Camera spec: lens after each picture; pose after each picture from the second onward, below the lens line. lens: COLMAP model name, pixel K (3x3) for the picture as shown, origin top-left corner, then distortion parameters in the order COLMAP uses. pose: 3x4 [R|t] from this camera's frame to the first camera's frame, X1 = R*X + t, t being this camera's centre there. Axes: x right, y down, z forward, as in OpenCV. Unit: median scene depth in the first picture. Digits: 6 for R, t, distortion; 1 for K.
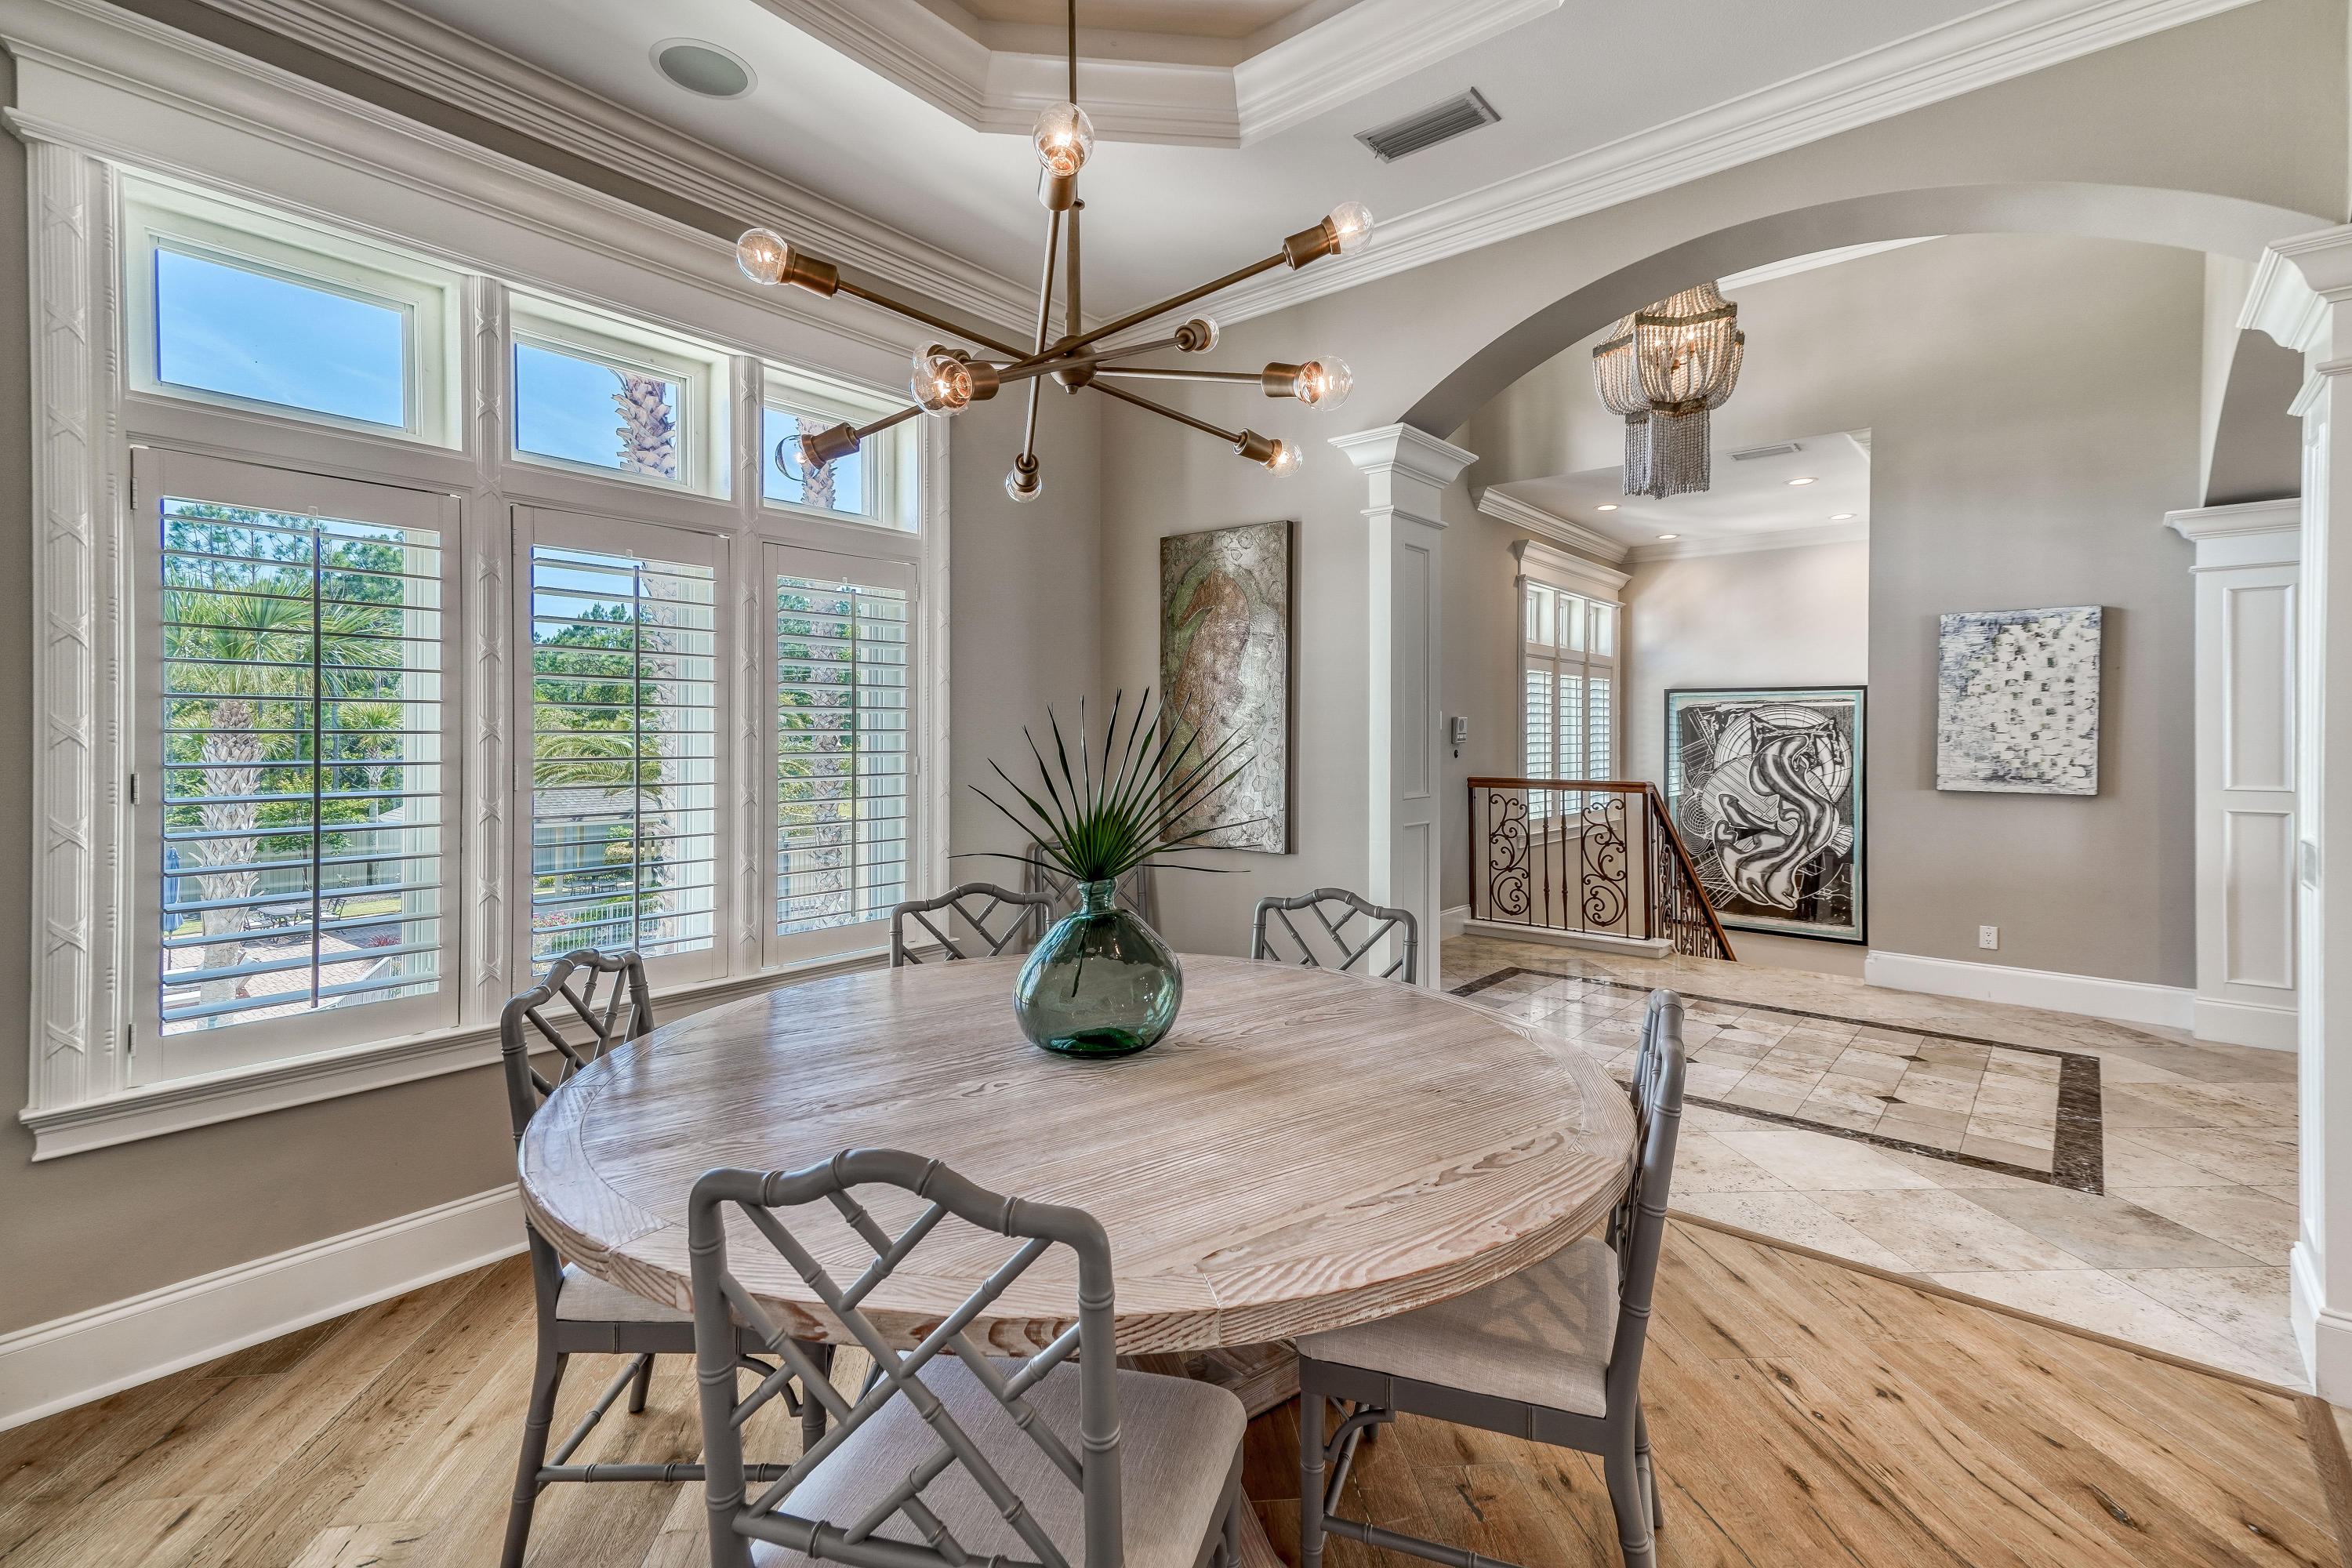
lens RADIAL K [[1032.6, 0, 1184.9], [0, 1032.6, 731.5], [0, 0, 1]] dist [0.036966, -0.000077]
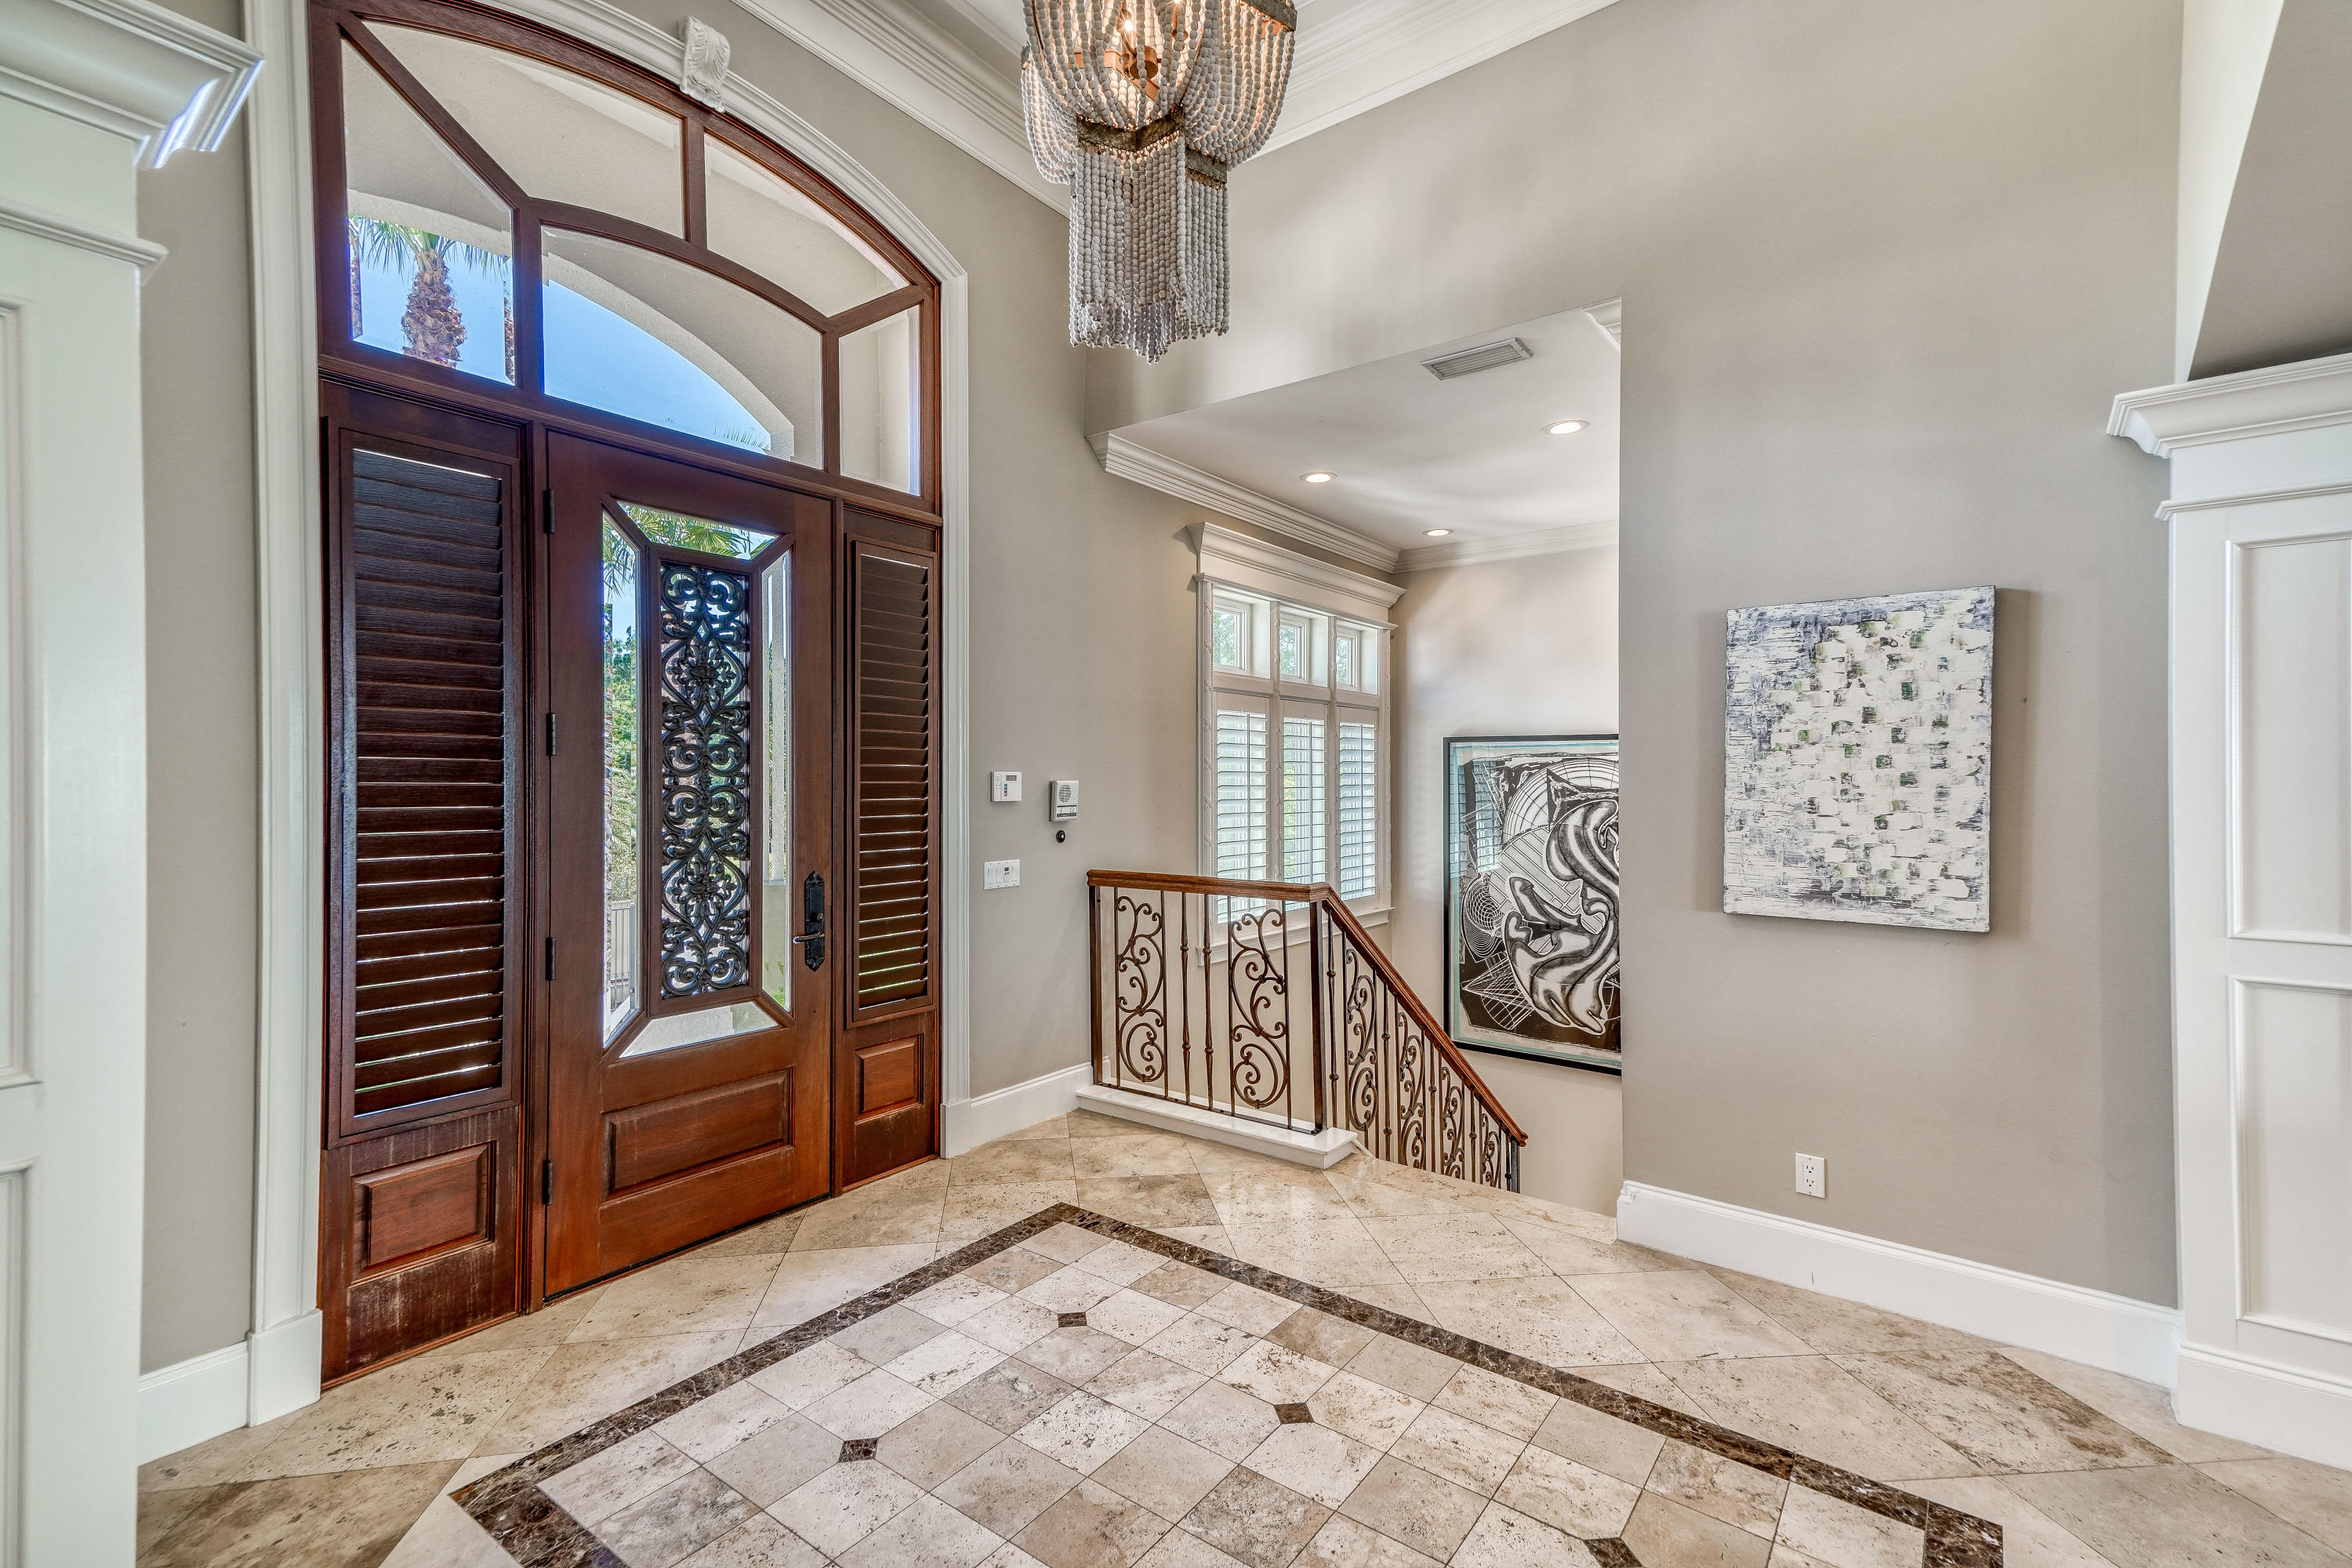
lens RADIAL K [[1057.2, 0, 1138.7], [0, 1057.2, 776.3], [0, 0, 1]] dist [0.043780, 0.000200]
pose [[0.999130, -0.002977, 0.041603, 0.357799], [0.003133, 0.999988, -0.003682, -0.017821], [-0.041592, 0.003809, 0.999127, 0.411464]]
